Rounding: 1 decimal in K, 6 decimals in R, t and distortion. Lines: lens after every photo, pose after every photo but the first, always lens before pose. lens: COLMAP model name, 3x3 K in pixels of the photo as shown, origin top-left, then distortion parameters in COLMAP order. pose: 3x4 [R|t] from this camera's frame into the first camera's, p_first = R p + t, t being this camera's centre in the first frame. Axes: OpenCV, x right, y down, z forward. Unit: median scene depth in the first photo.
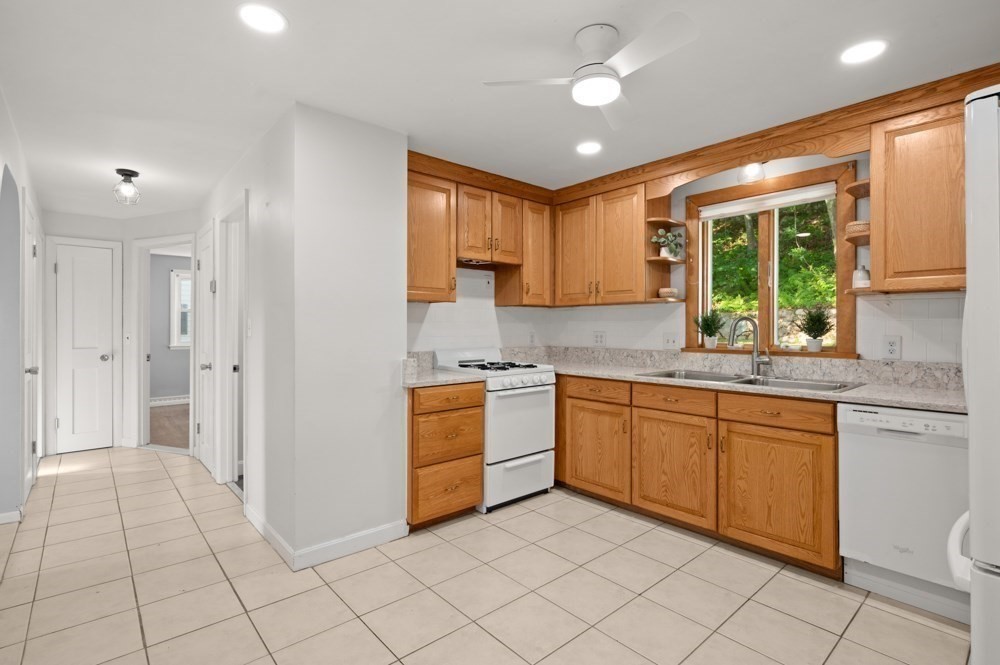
lens RADIAL K [[481.2, 0, 480.6], [0, 481.2, 322.8], [0, 0, 1]] dist [0.007443, 0.001032]
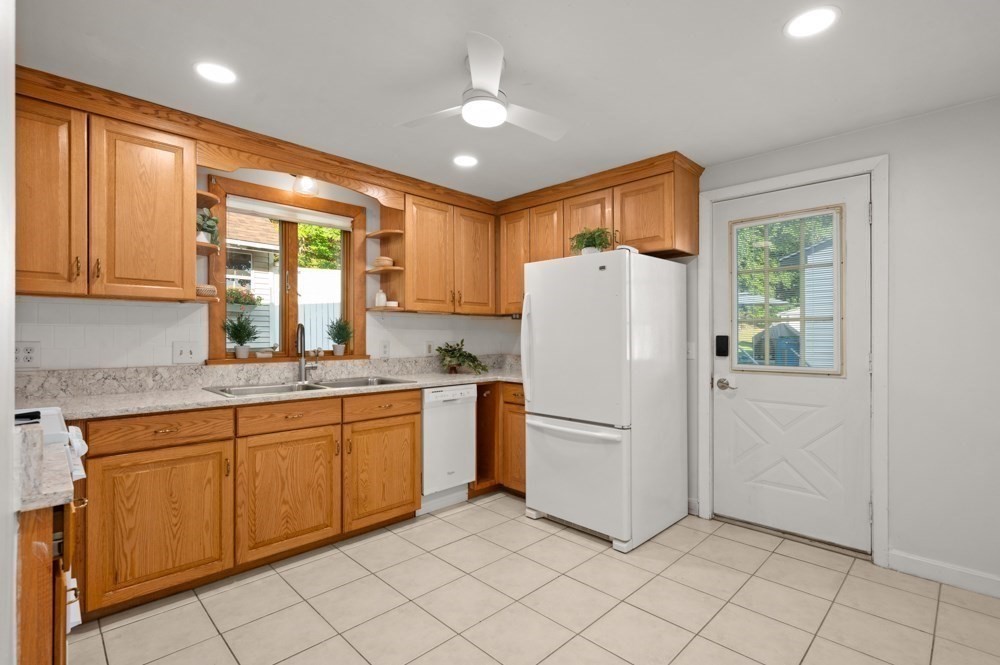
lens RADIAL K [[481.2, 0, 507.4], [0, 481.2, 334.0], [0, 0, 1]] dist [0.007443, 0.001032]
pose [[-0.093156, -0.000178, 0.995651, -0.476856], [-0.014226, 0.999898, -0.001153, 0.002120], [-0.995550, -0.014272, -0.093149, 0.622230]]
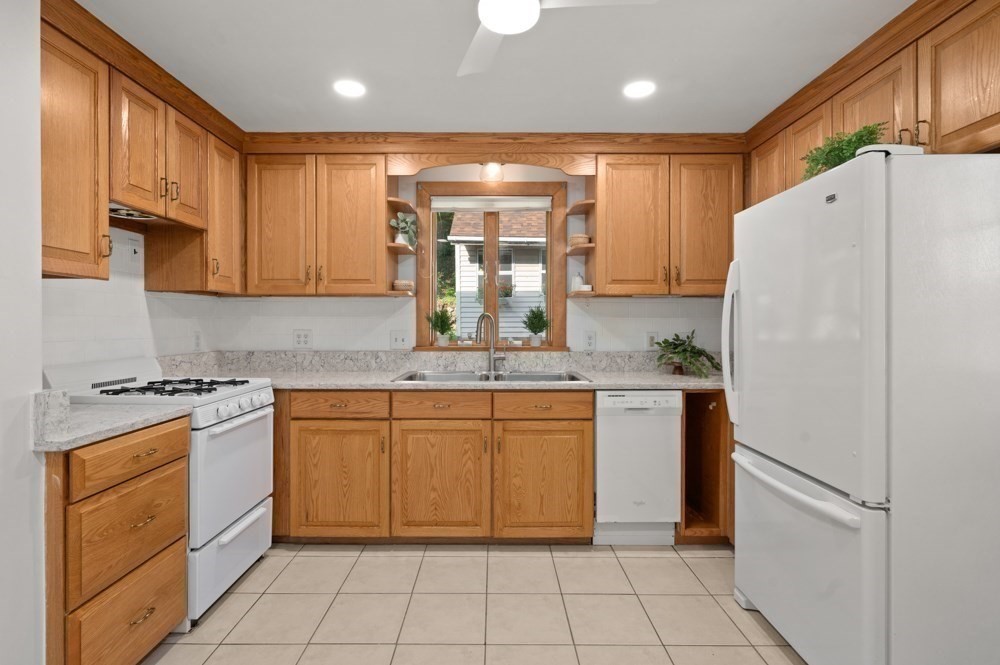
lens RADIAL K [[481.2, 0, 489.2], [0, 481.2, 329.0], [0, 0, 1]] dist [0.007443, 0.001032]
pose [[0.647839, -0.008096, 0.761734, -0.203864], [-0.007790, 0.999821, 0.017252, 0.001160], [-0.761737, -0.017110, 0.647660, 0.321771]]
